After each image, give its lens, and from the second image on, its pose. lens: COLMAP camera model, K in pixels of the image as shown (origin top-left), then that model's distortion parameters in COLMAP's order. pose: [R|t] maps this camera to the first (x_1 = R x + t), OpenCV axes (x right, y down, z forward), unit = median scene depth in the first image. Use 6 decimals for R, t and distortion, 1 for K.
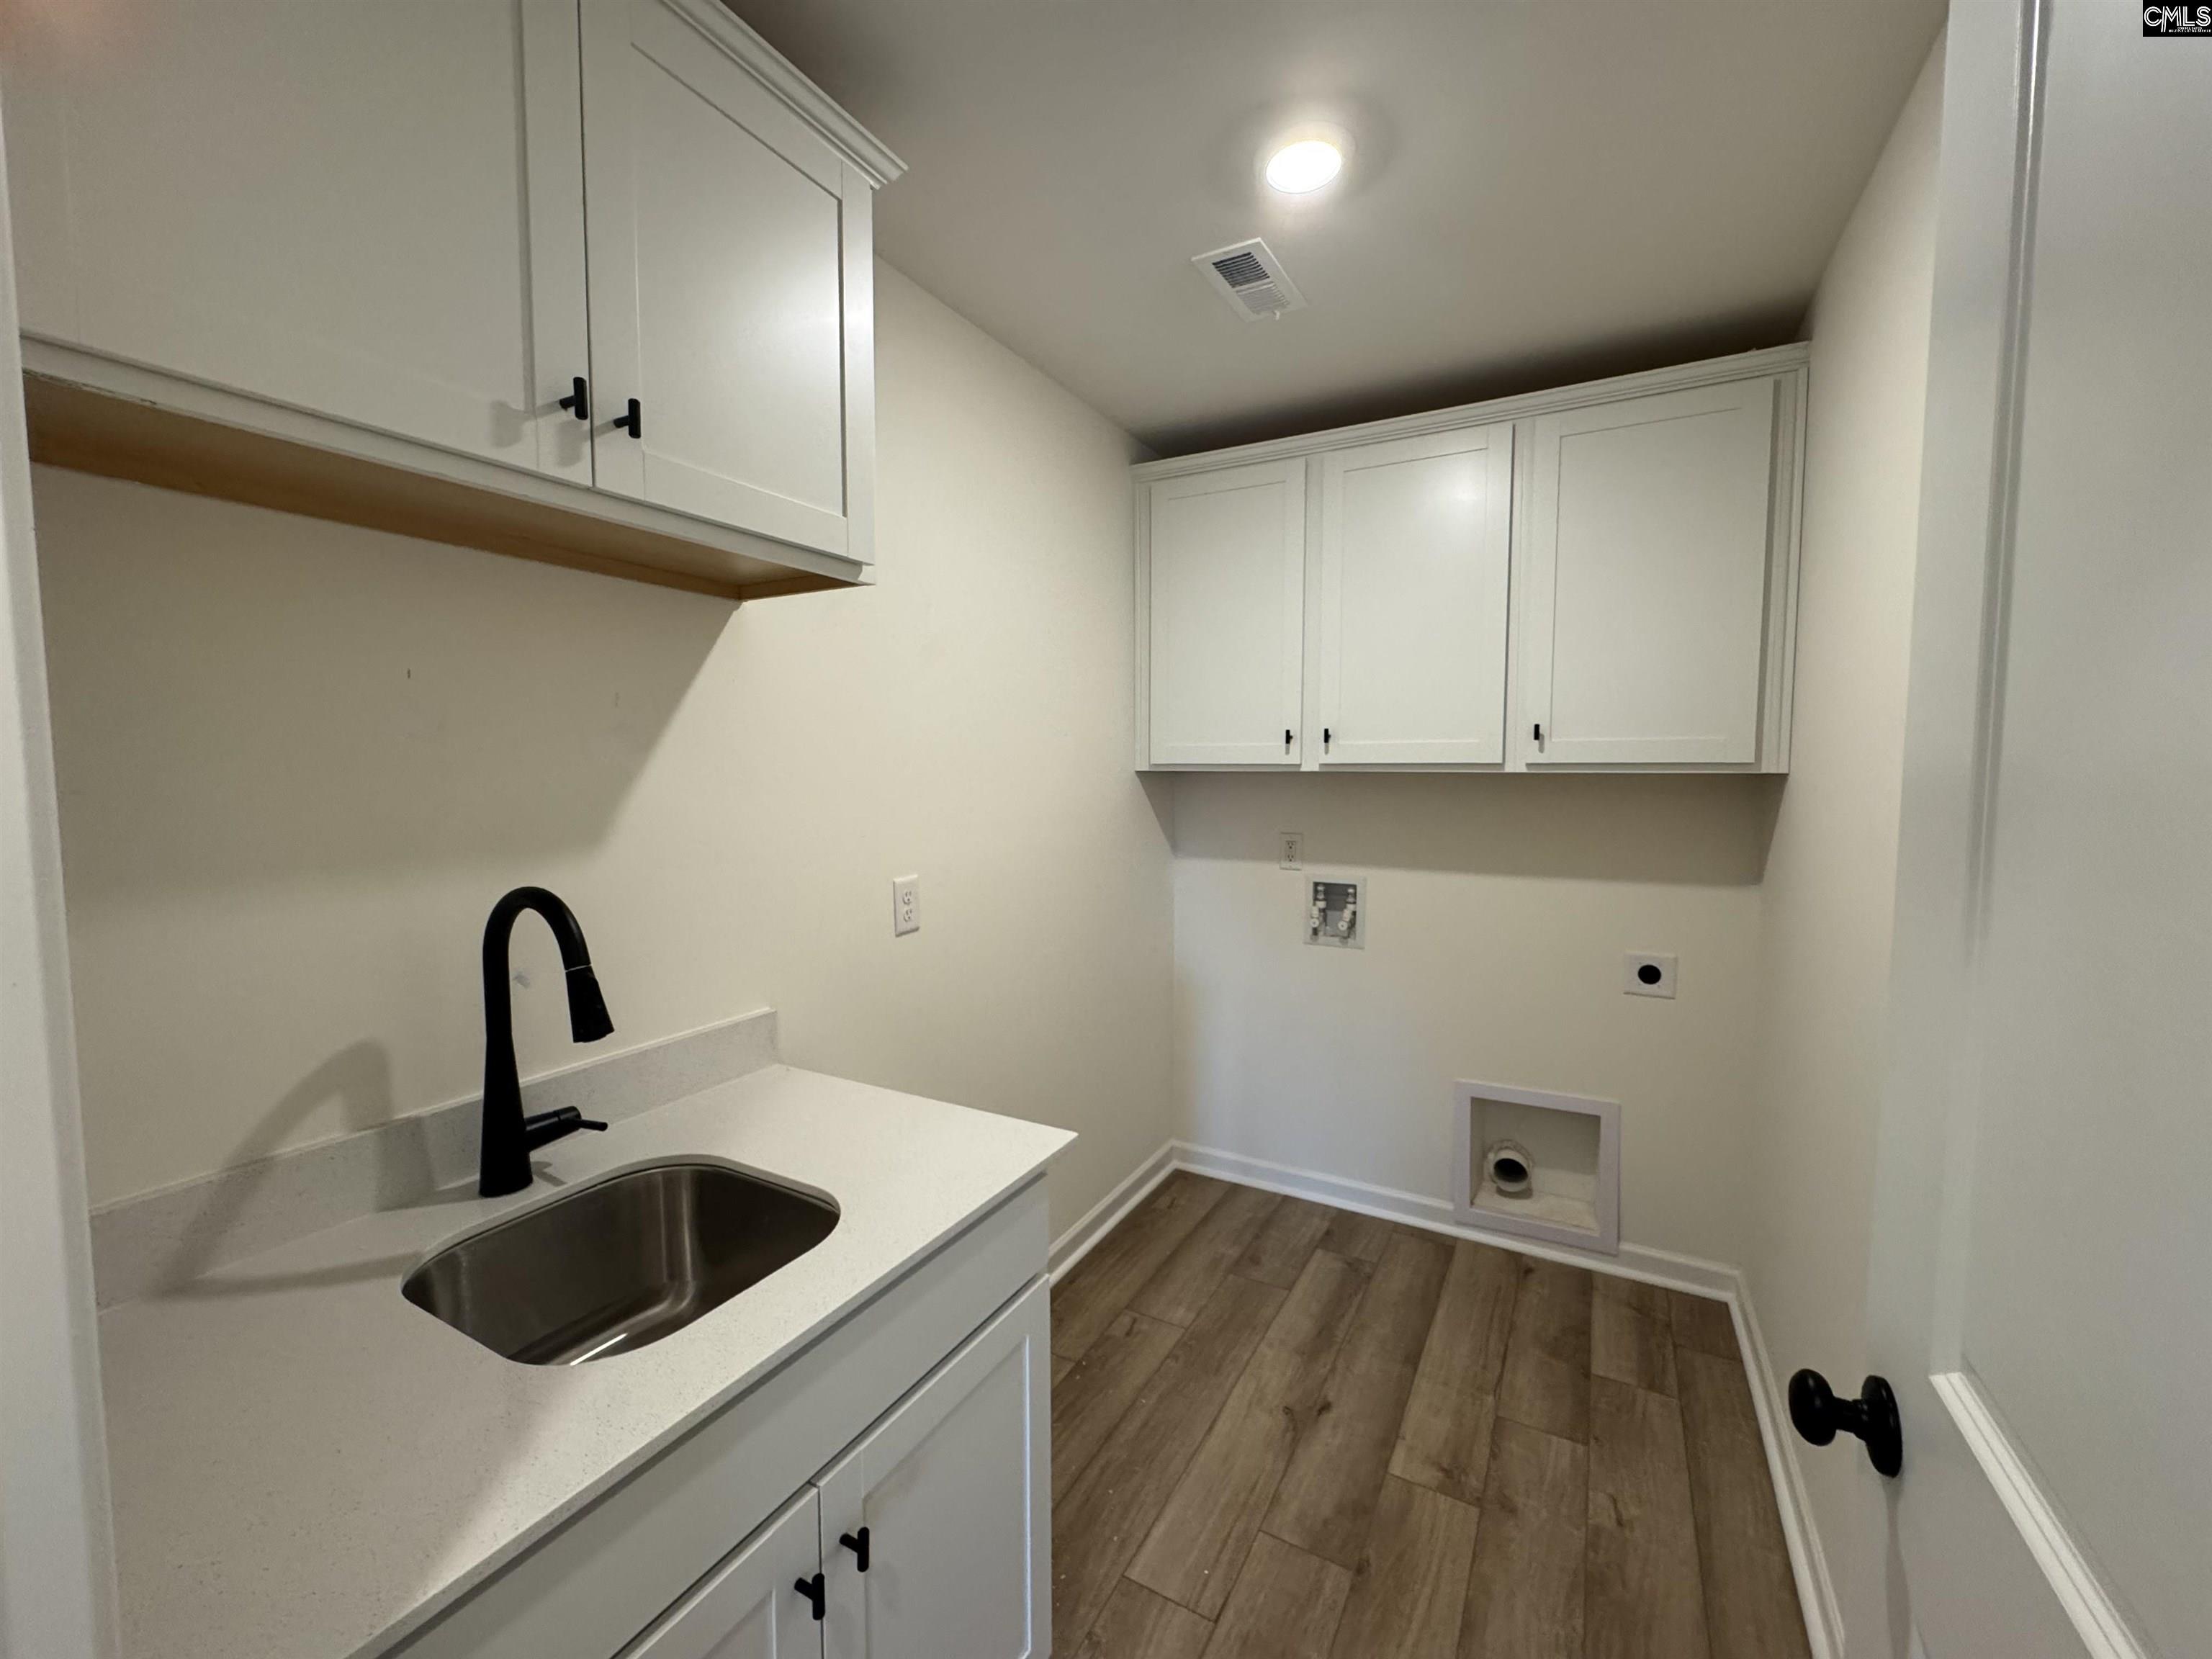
lens RADIAL K [[888.8, 0, 1106.0], [0, 888.8, 829.5], [0, 0, 1]] dist [-0.000823, -0.000053]
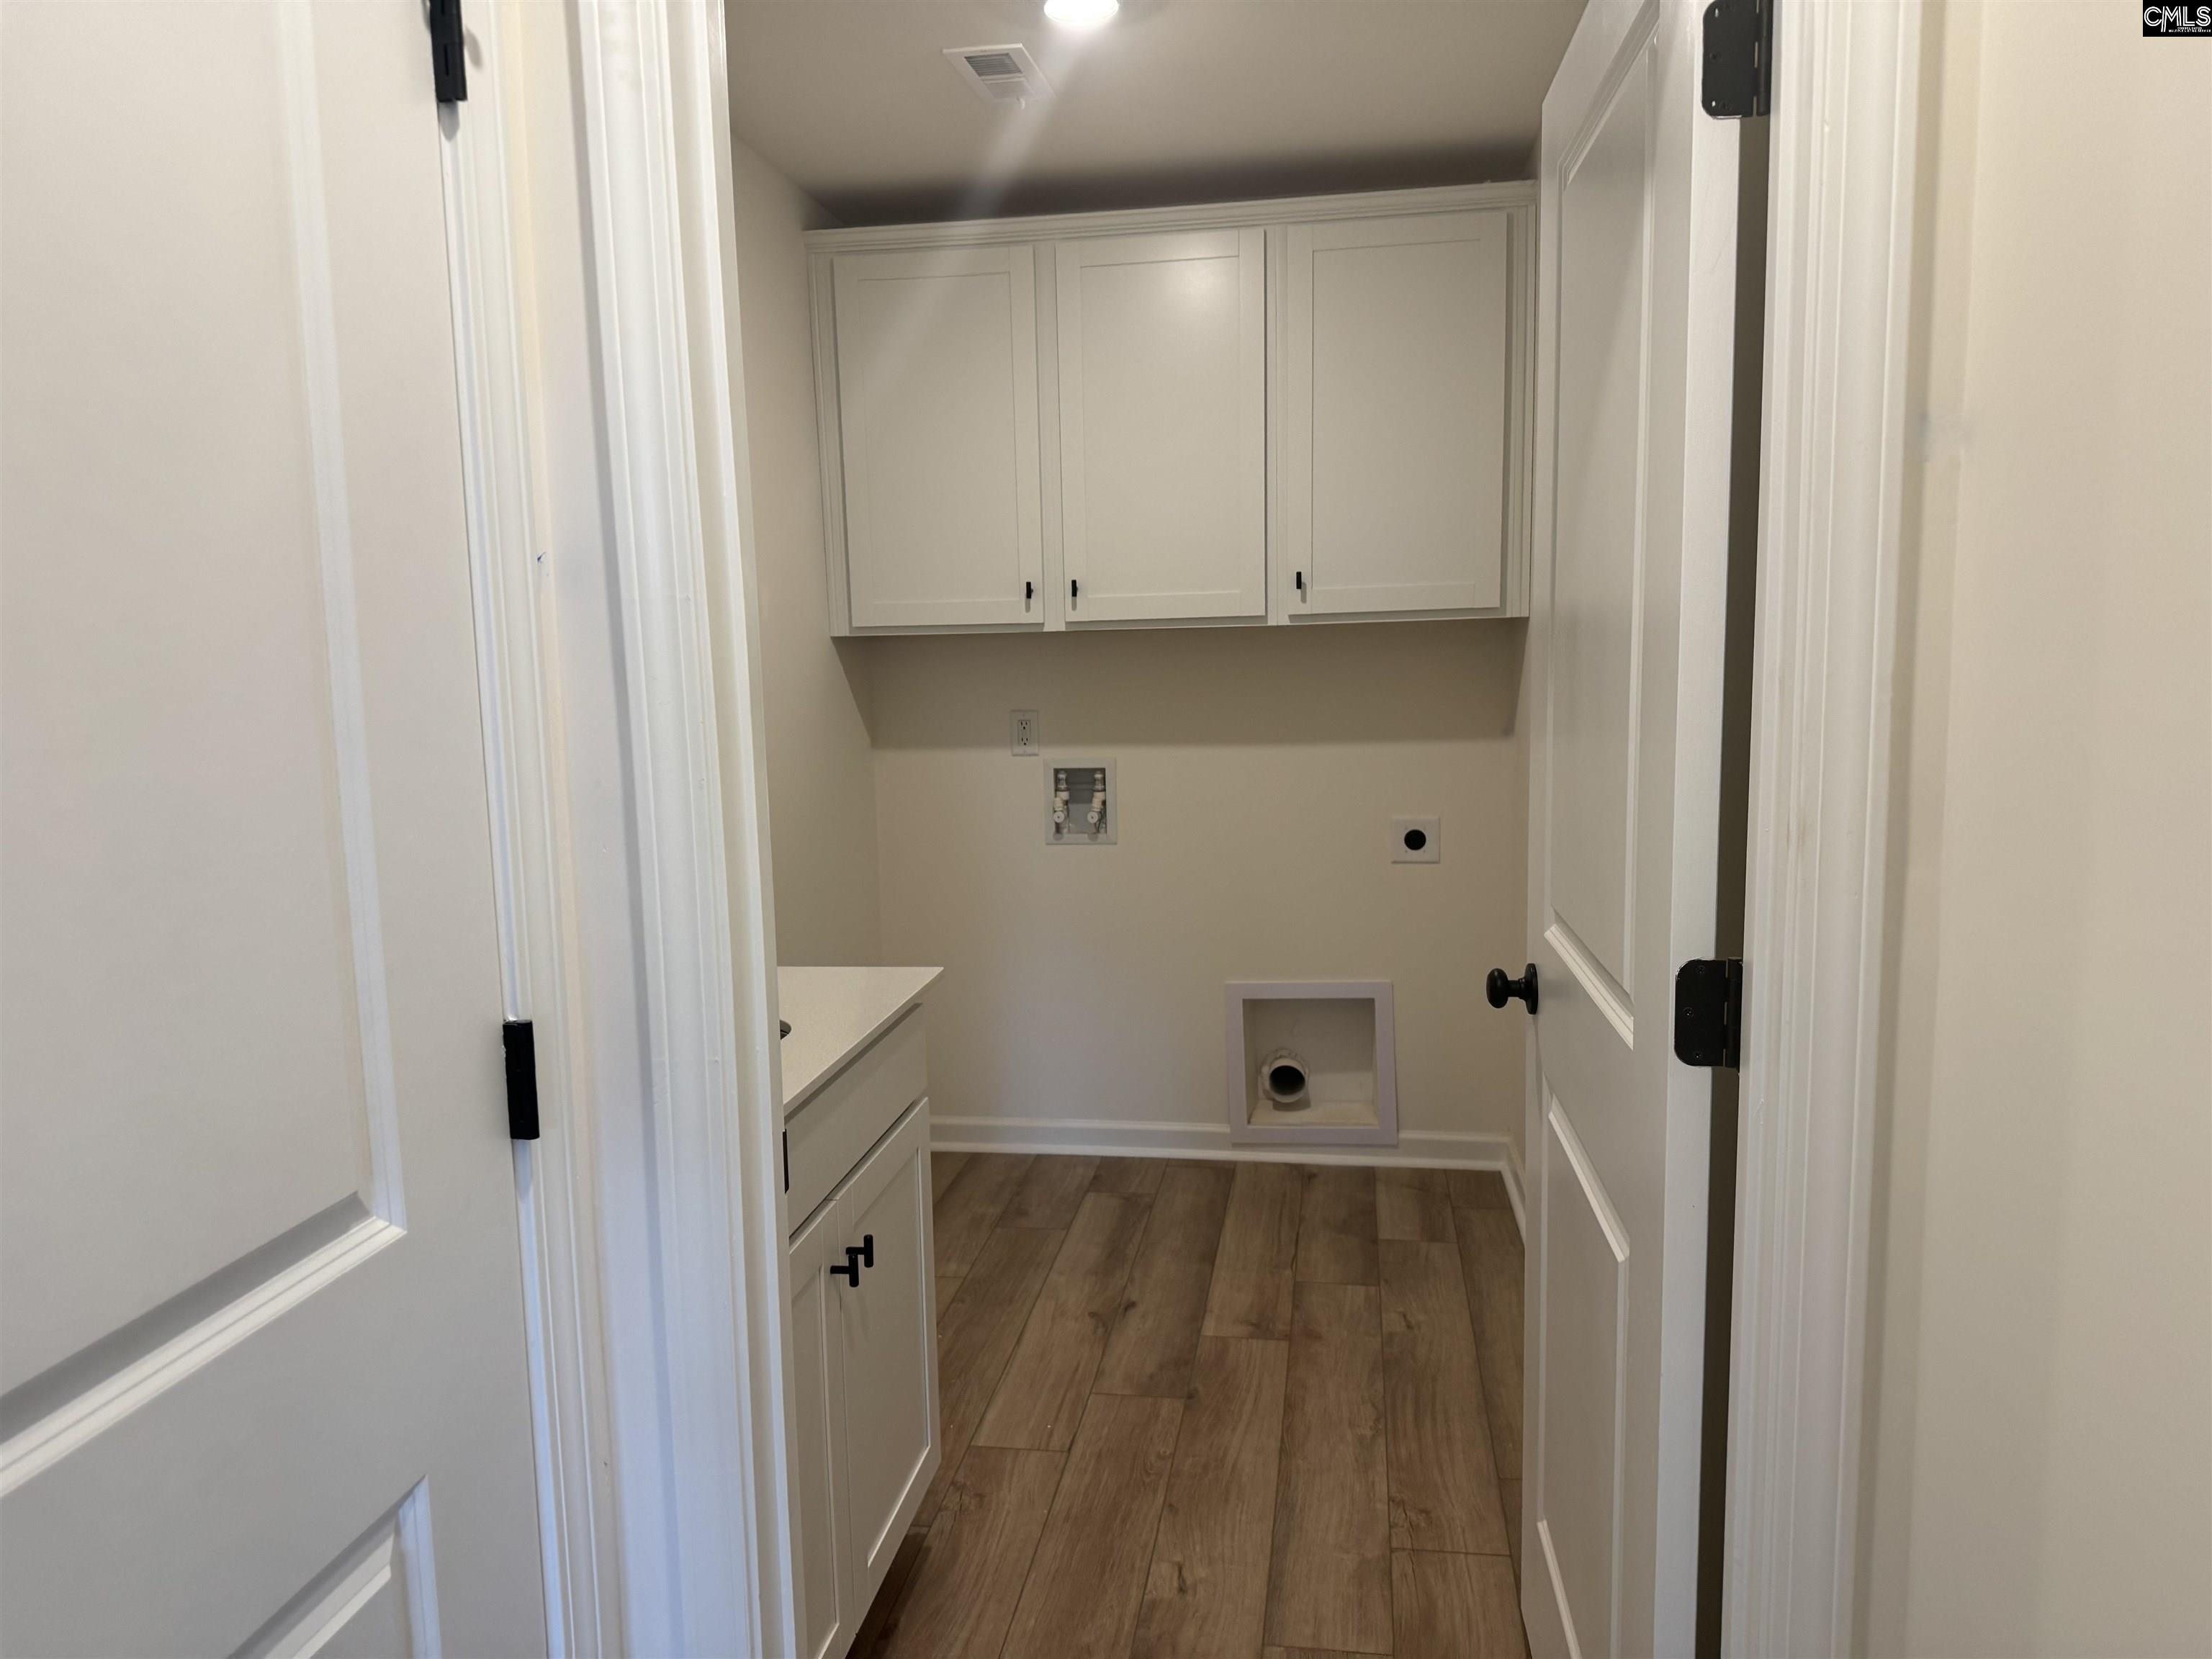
lens RADIAL K [[1527.8, 0, 1090.4], [0, 1527.8, 837.3], [0, 0, 1]] dist [0.149509, -0.207928]
pose [[0.942330, -0.066876, 0.327936, -0.263046], [0.049085, 0.996853, 0.062242, 0.046845], [-0.331066, -0.042556, 0.942647, -0.449944]]
